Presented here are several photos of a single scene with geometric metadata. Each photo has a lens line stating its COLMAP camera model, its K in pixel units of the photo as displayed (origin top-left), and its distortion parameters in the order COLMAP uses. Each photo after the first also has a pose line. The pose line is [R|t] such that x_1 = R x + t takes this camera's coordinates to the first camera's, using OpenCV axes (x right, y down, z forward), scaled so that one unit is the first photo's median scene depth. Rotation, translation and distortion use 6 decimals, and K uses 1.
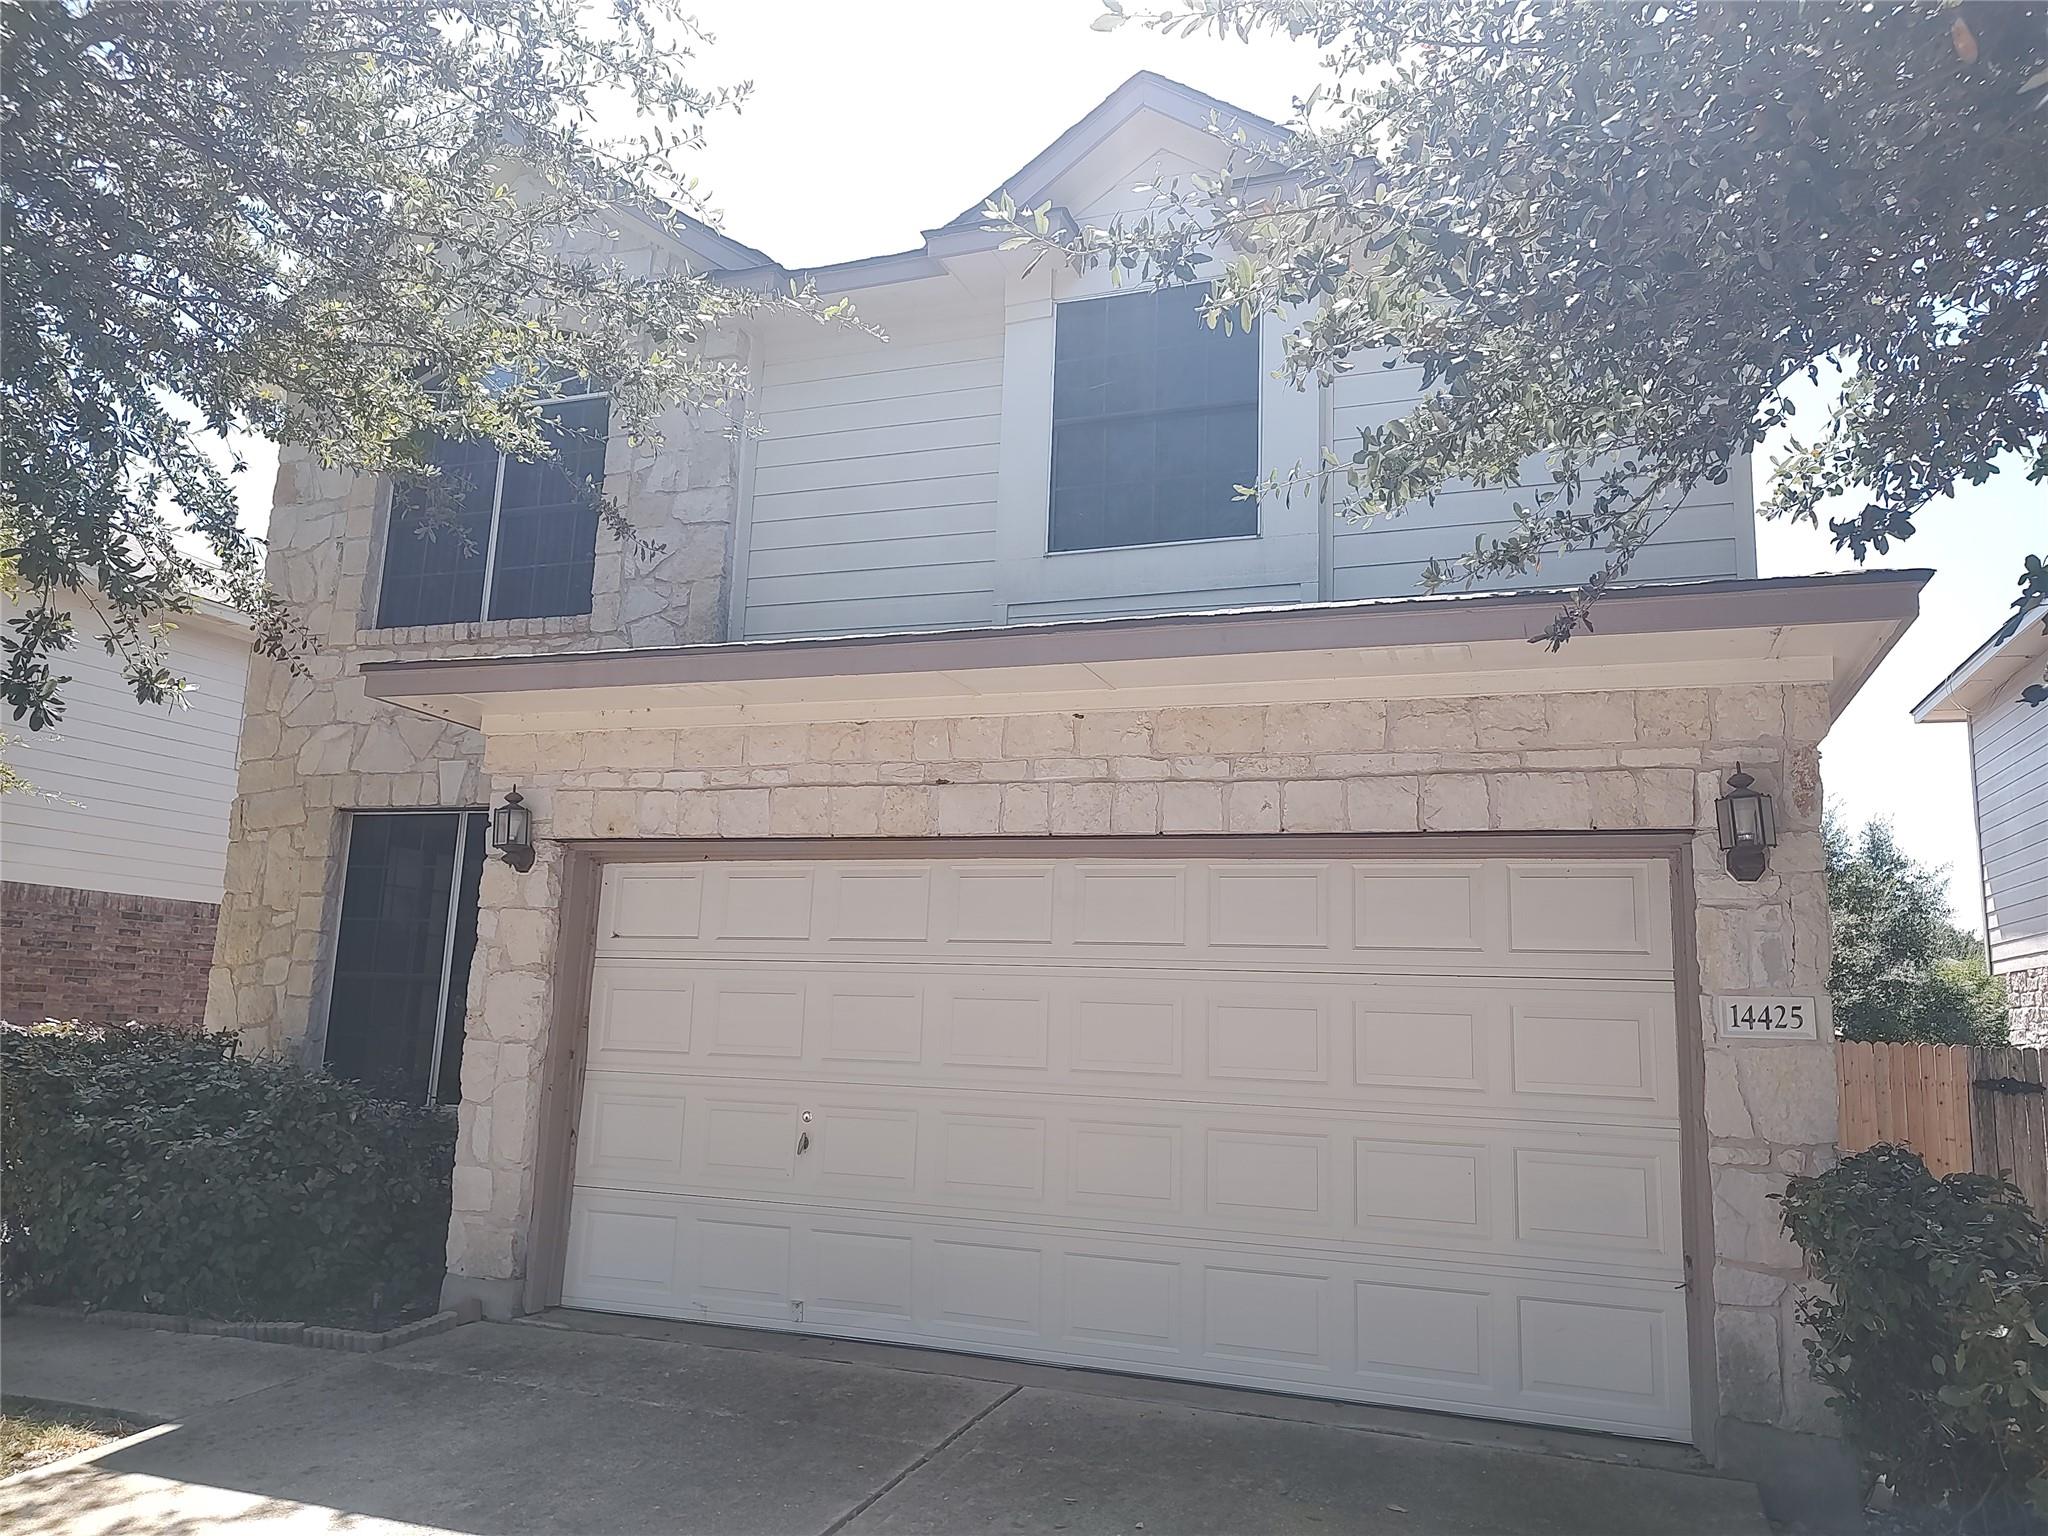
lens RADIAL K [[1449.9, 0, 1025.4], [0, 1449.9, 764.1], [0, 0, 1]] dist [0.007867, 0.000195]
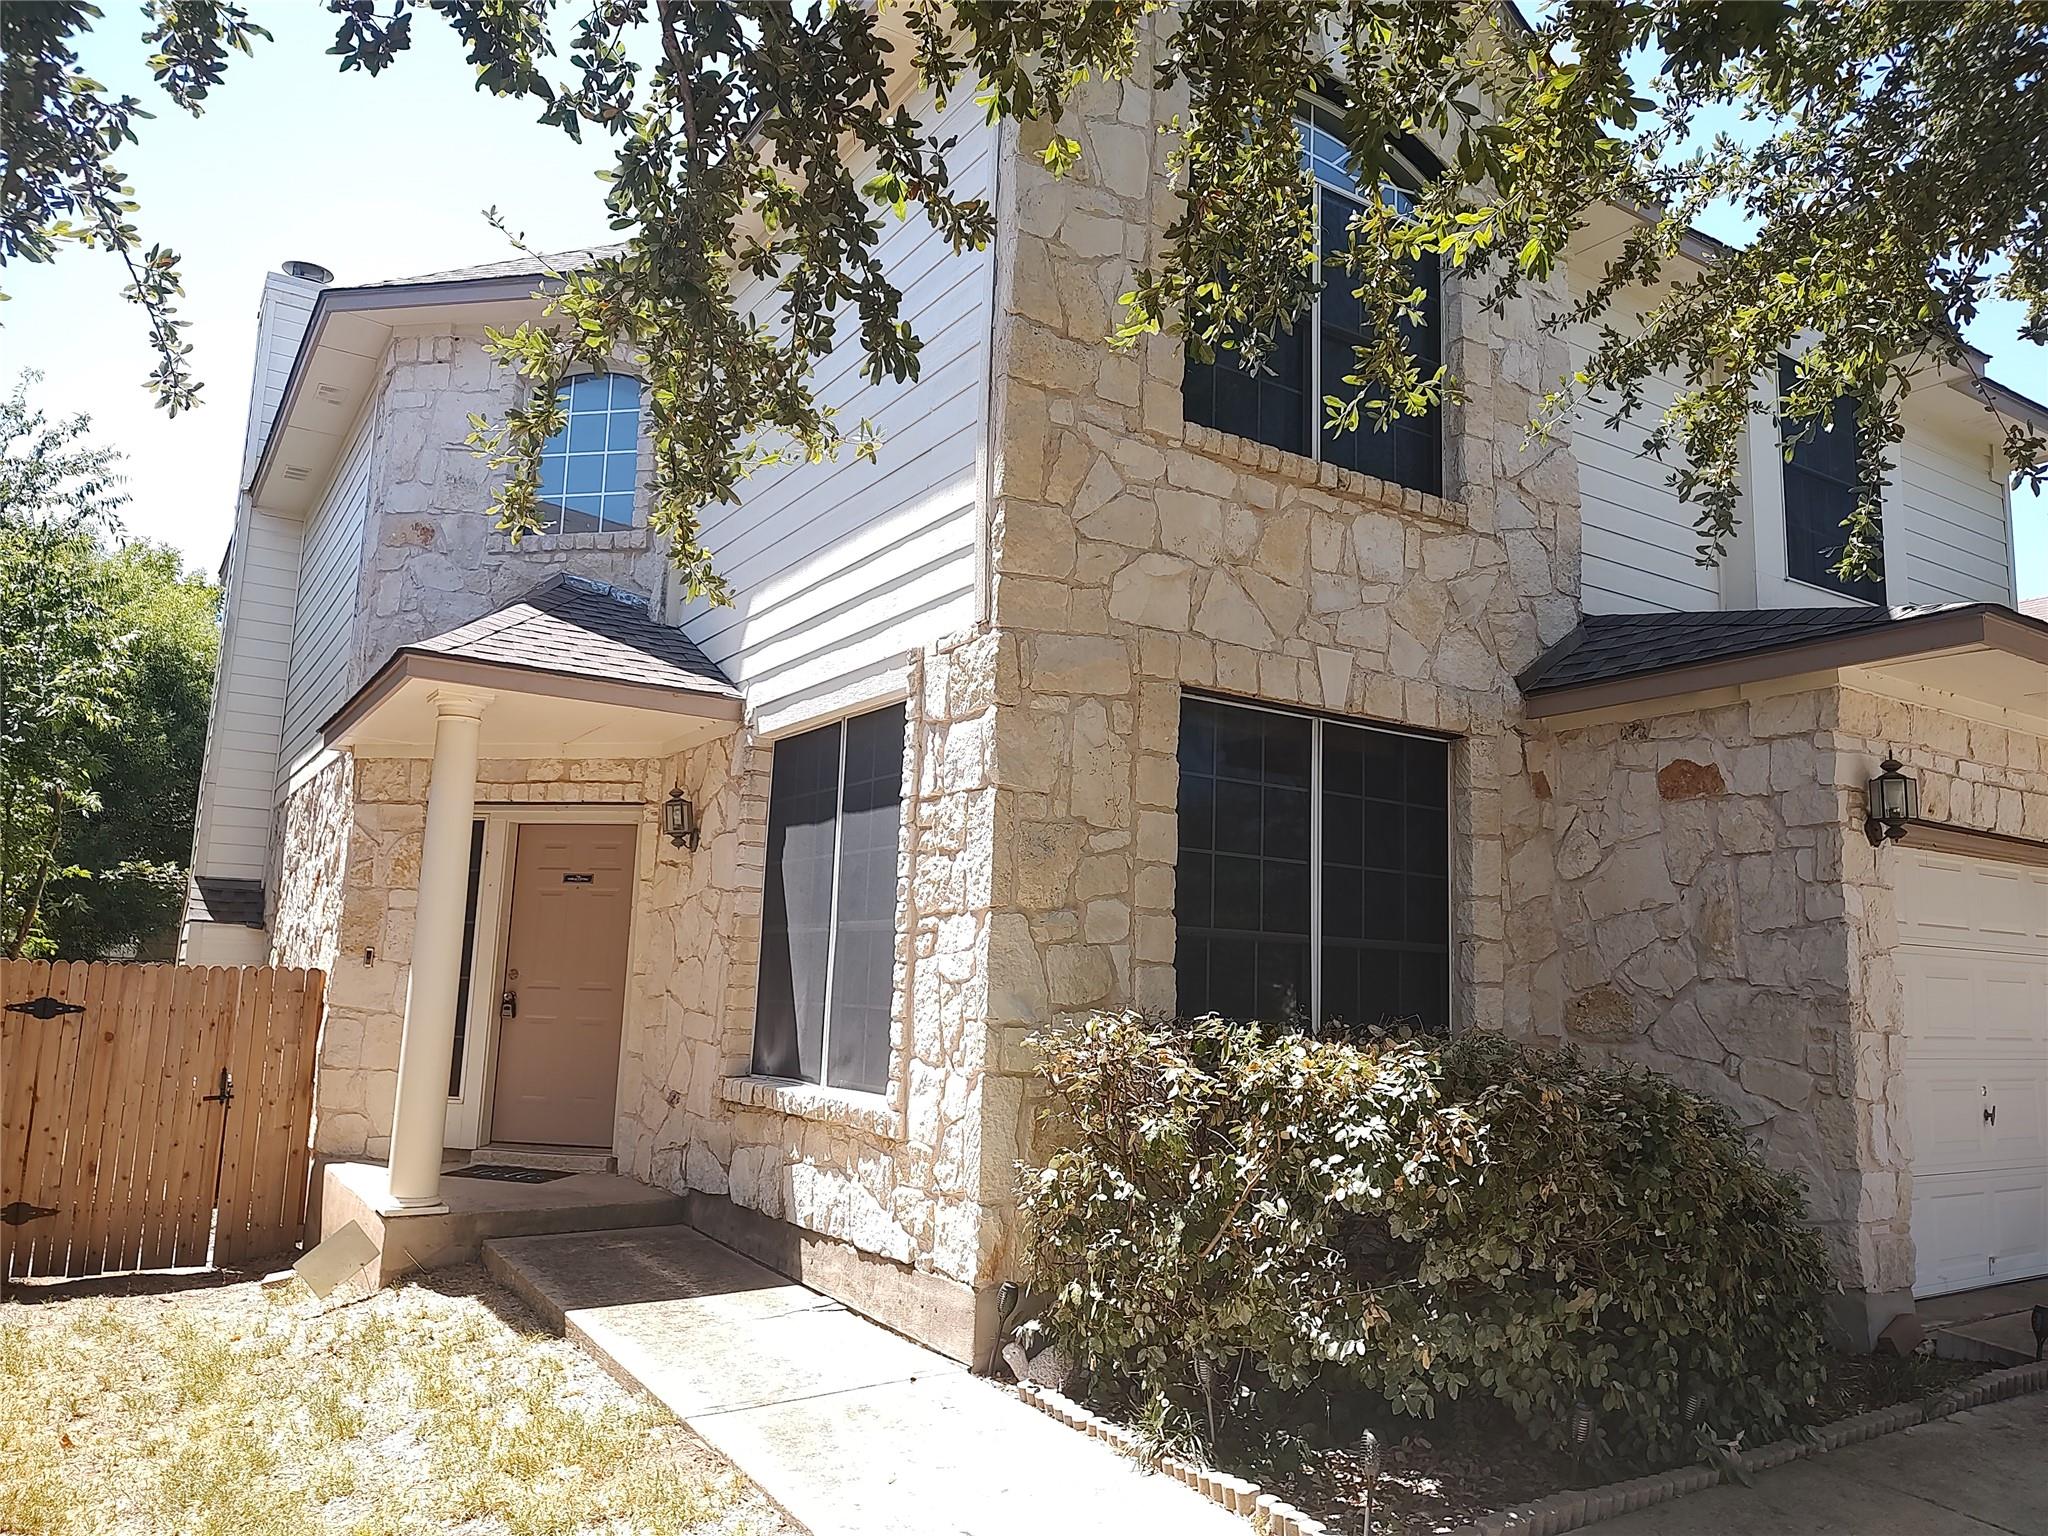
lens RADIAL K [[1449.9, 0, 1025.1], [0, 1449.9, 769.7], [0, 0, 1]] dist [0.007867, 0.000195]
pose [[0.621037, 0.101632, 0.777164, -1.030593], [-0.153570, 0.988116, -0.006500, 0.084671], [-0.768589, -0.115313, 0.629265, 0.626327]]
